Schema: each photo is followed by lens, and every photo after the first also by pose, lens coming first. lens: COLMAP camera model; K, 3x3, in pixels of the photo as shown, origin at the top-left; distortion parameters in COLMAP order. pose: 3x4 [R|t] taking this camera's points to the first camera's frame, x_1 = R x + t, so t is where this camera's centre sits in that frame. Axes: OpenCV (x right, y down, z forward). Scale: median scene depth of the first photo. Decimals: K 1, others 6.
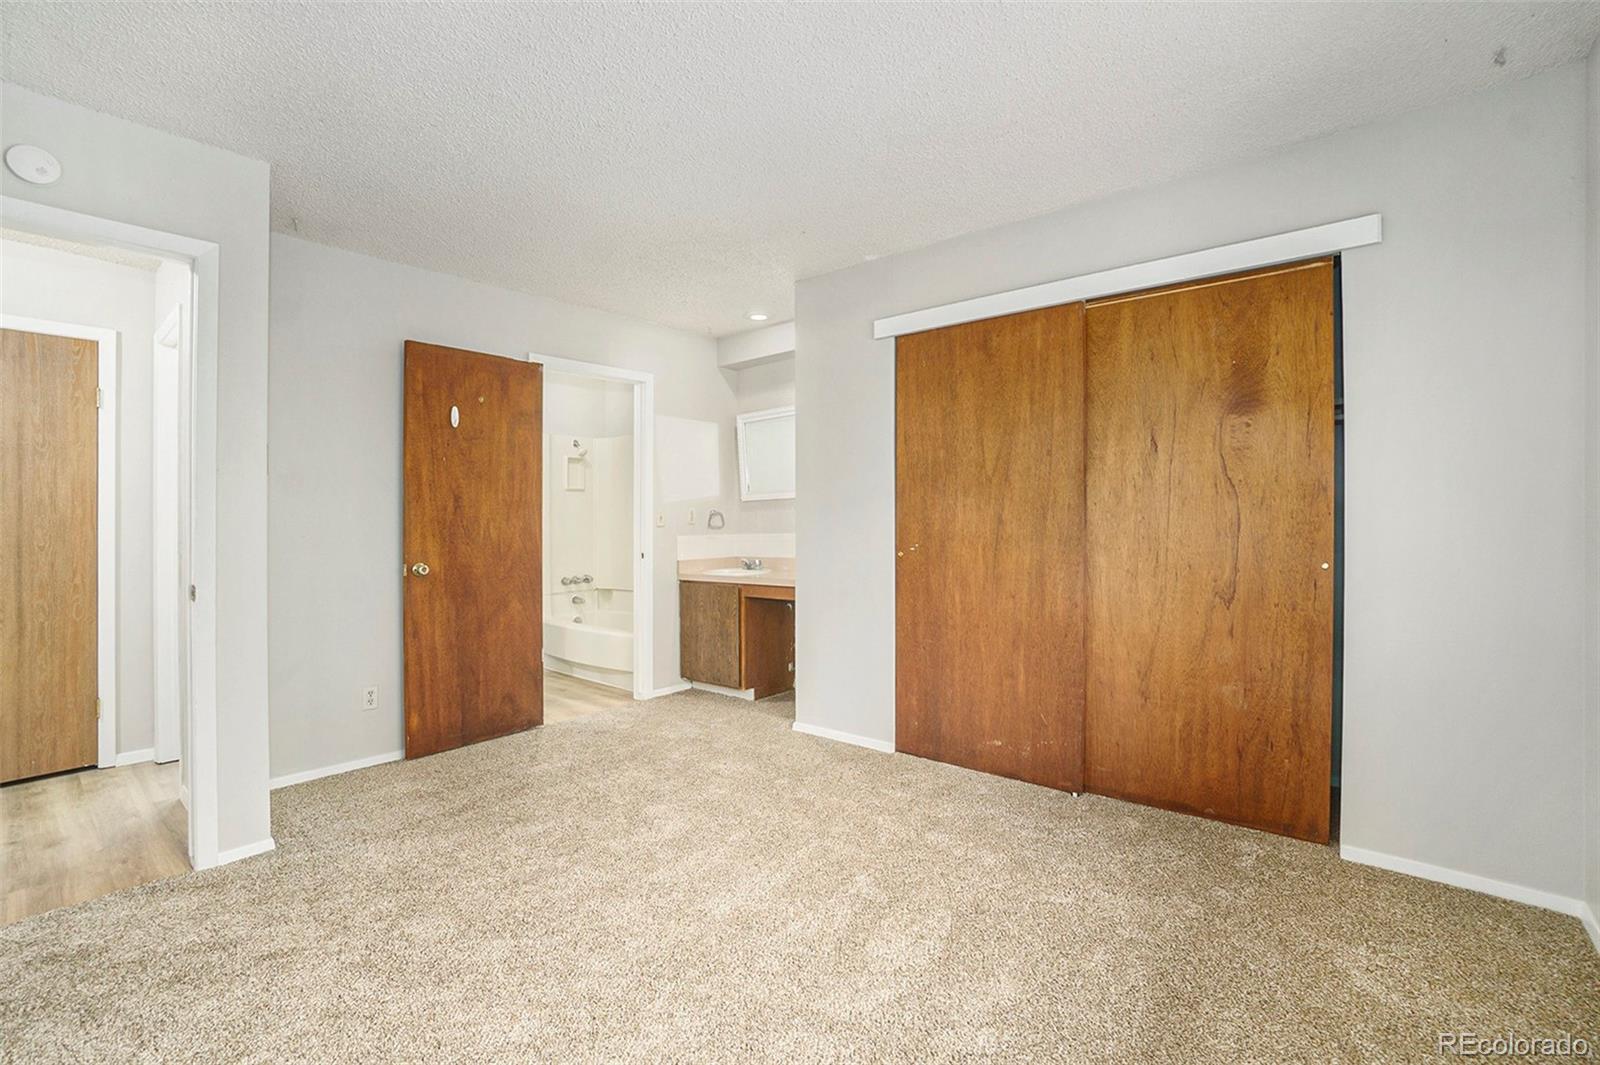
lens RADIAL K [[700.8, 0, 801.0], [0, 700.8, 525.8], [0, 0, 1]] dist [-0.022157, 0.001316]
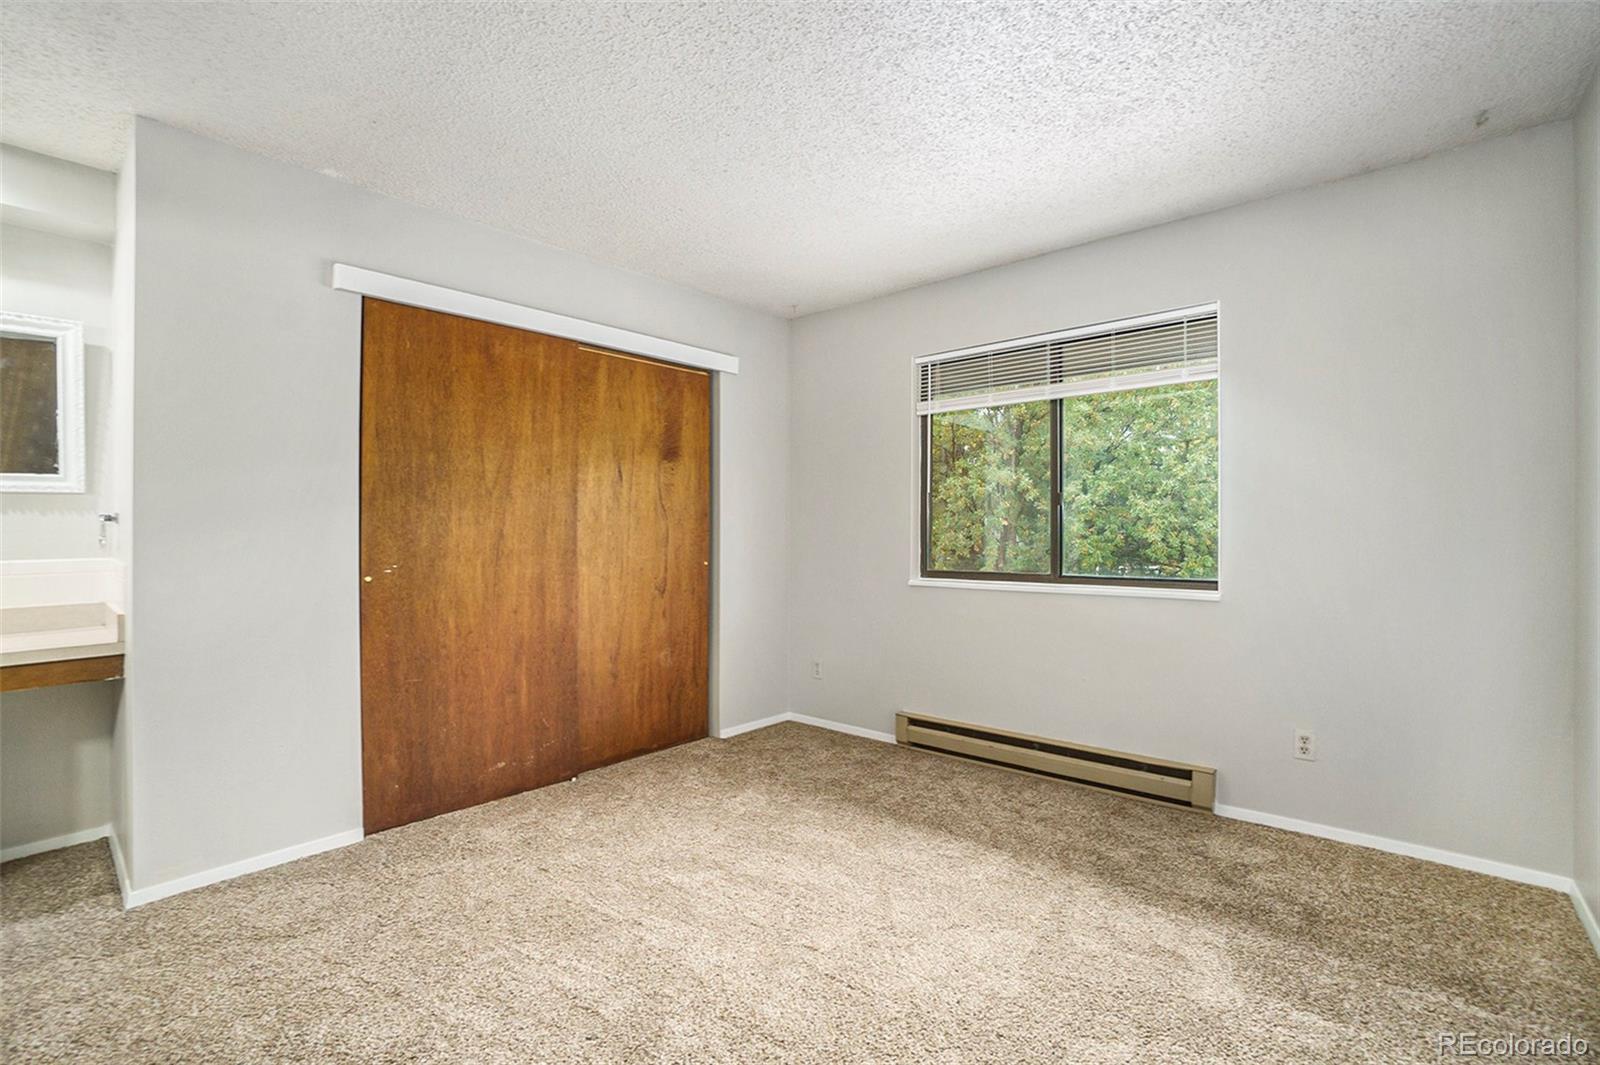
lens RADIAL K [[700.8, 0, 804.4], [0, 700.8, 548.4], [0, 0, 1]] dist [-0.022157, 0.001316]
pose [[0.062962, -0.018158, 0.997851, -0.684137], [0.011363, 0.999783, 0.017476, -0.001673], [-0.997951, 0.010238, 0.063155, 0.542186]]
